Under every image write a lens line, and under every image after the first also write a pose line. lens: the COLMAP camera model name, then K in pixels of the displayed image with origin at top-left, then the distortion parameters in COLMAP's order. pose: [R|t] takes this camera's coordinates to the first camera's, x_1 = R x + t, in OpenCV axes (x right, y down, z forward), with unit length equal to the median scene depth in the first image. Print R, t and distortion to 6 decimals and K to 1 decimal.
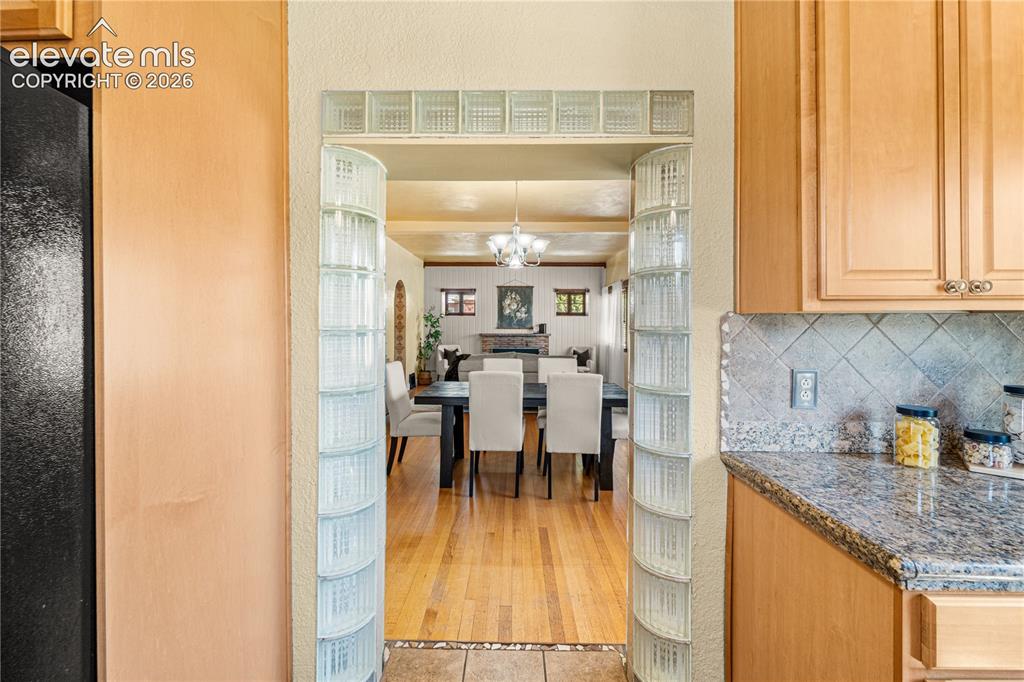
lens RADIAL K [[419.7, 0, 510.6], [0, 419.7, 325.3], [0, 0, 1]] dist [0.005826, -0.001441]
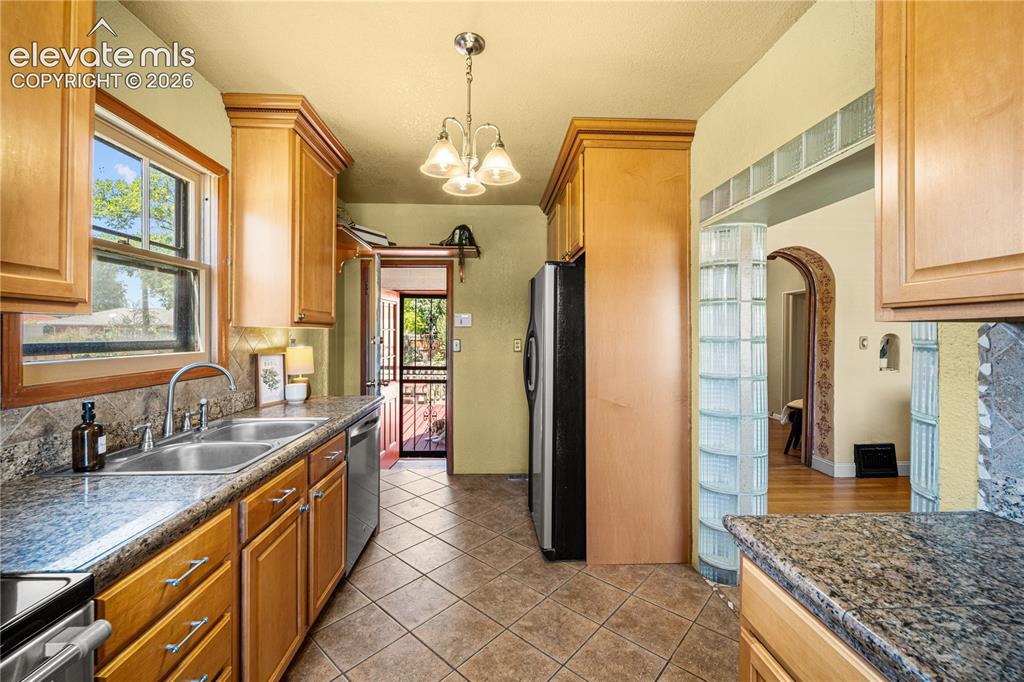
lens RADIAL K [[419.7, 0, 512.6], [0, 419.7, 334.1], [0, 0, 1]] dist [0.005826, -0.001441]
pose [[0.063862, 0.001109, -0.997958, 1.537660], [-0.007526, 0.999971, 0.000629, -0.001780], [0.997930, 0.007470, 0.063869, 0.174190]]
